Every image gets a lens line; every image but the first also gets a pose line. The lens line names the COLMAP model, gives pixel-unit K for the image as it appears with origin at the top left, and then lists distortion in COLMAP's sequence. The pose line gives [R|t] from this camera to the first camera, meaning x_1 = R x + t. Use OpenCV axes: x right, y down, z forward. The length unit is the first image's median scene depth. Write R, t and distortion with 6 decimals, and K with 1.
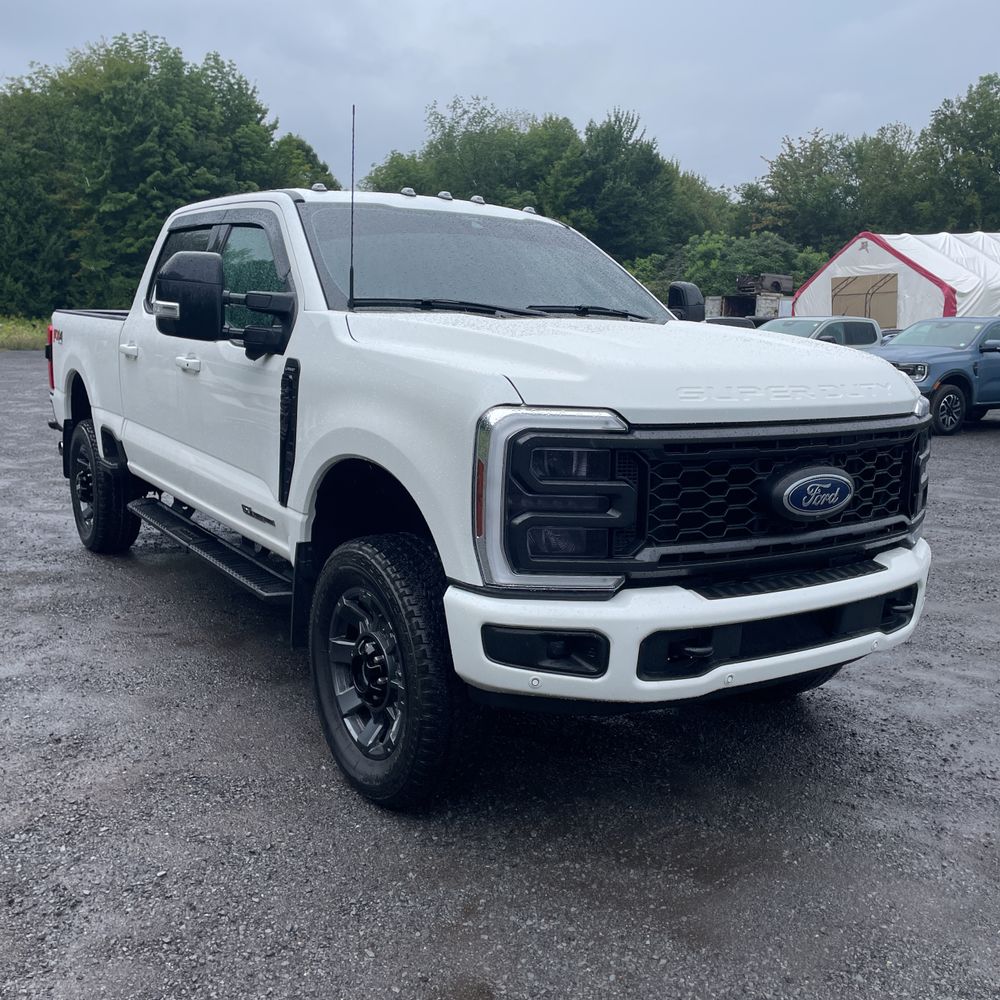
lens RADIAL K [[1017.6, 0, 519.5], [0, 1017.6, 492.3], [0, 0, 1]] dist [0.099291, -0.136602]
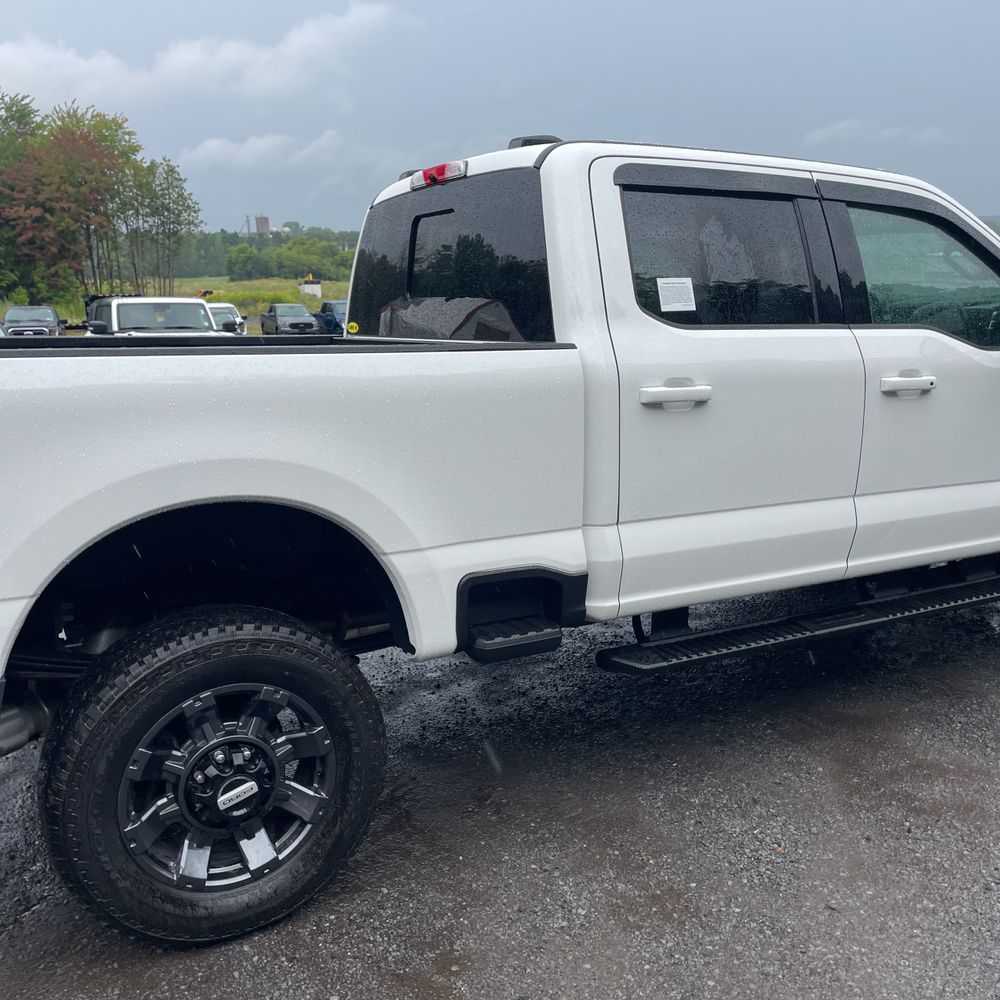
lens RADIAL K [[1011.8, 0, 500.2], [0, 1011.8, 510.5], [0, 0, 1]] dist [0.087570, -0.125051]
pose [[0.075698, -0.218173, 0.972970, -0.120318], [0.179585, 0.962797, 0.201920, -0.026262], [-0.980826, 0.159446, 0.112063, 0.131934]]
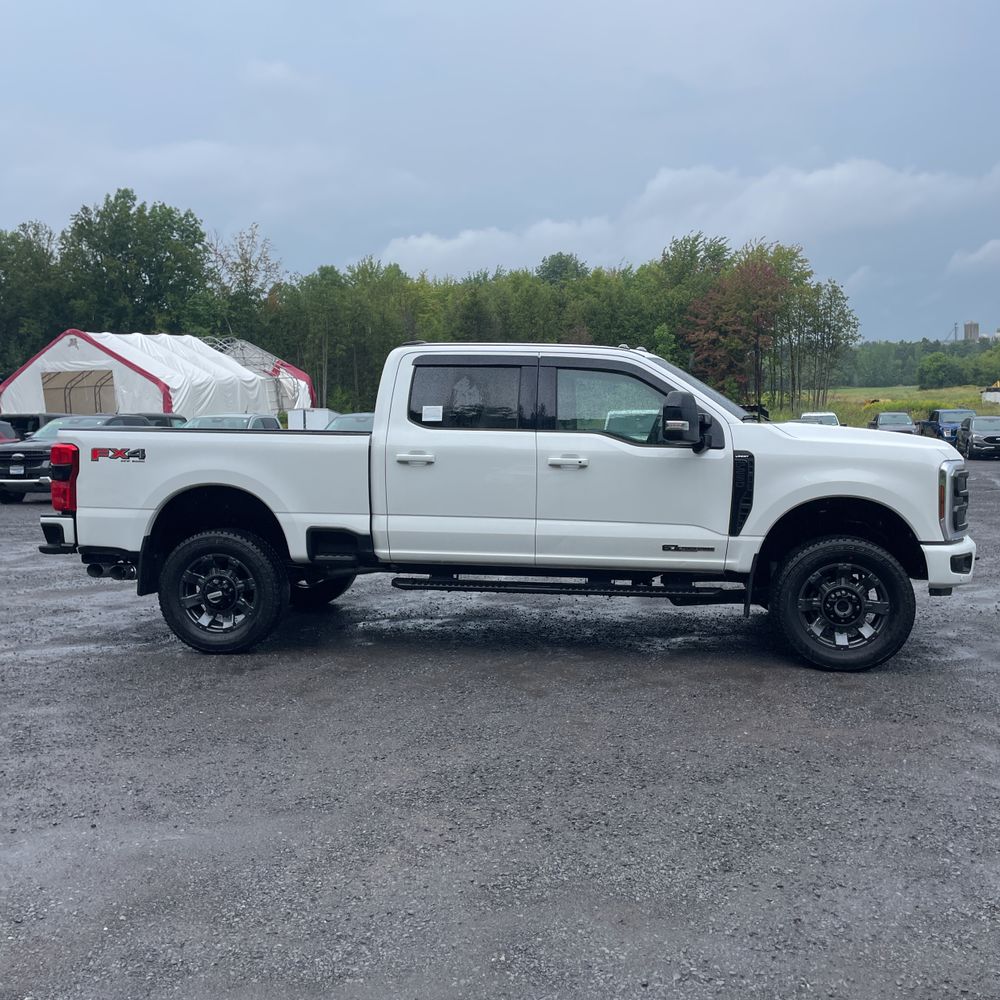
lens RADIAL K [[1023.4, 0, 518.9], [0, 1023.4, 489.8], [0, 0, 1]] dist [0.117153, -0.192566]
pose [[0.661558, -0.074332, 0.746201, -0.155849], [0.140686, 0.989709, -0.026140, -0.006116], [-0.736579, 0.122273, 0.665208, 0.009419]]
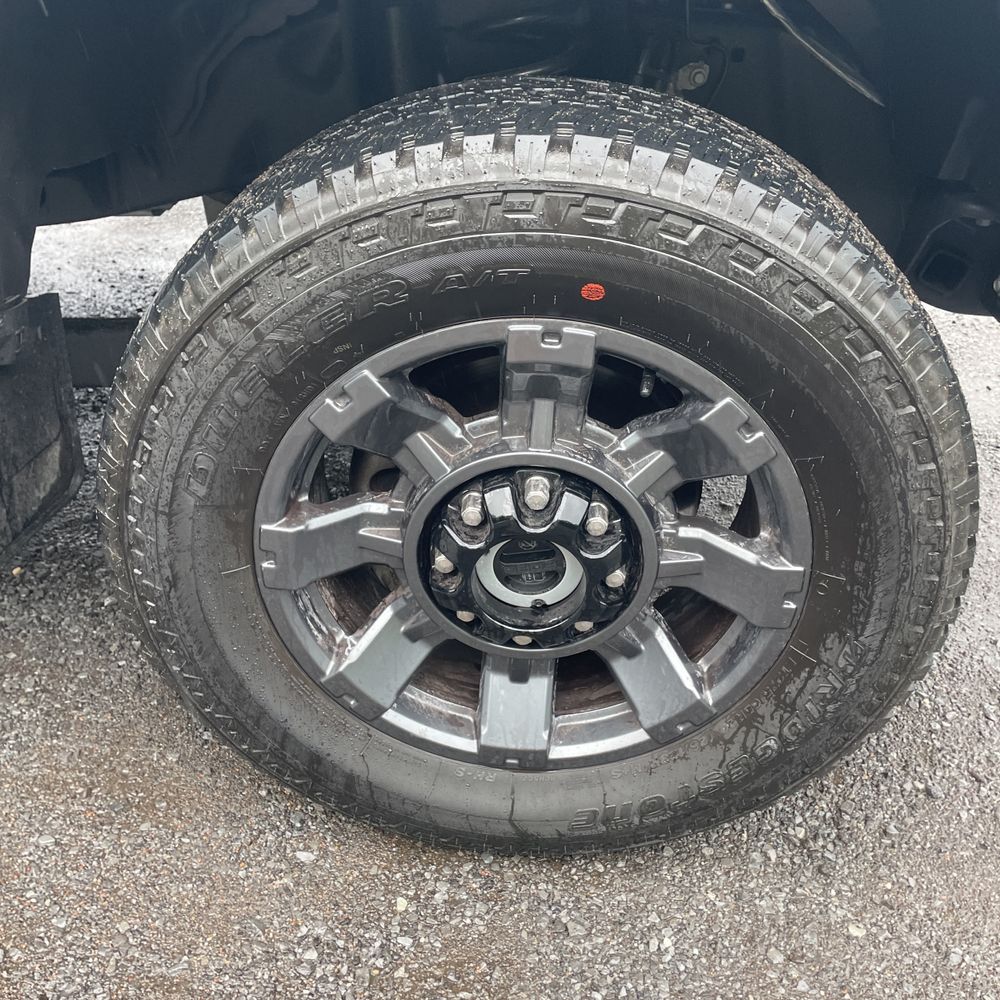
lens RADIAL K [[995.6, 0, 503.2], [0, 995.6, 486.3], [0, 0, 1]] dist [0.146375, -0.275770]
pose [[0.609808, -0.418549, 0.673016, -0.027120], [0.102014, 0.883568, 0.457058, 0.000961], [-0.785956, -0.210061, 0.581504, 0.064890]]
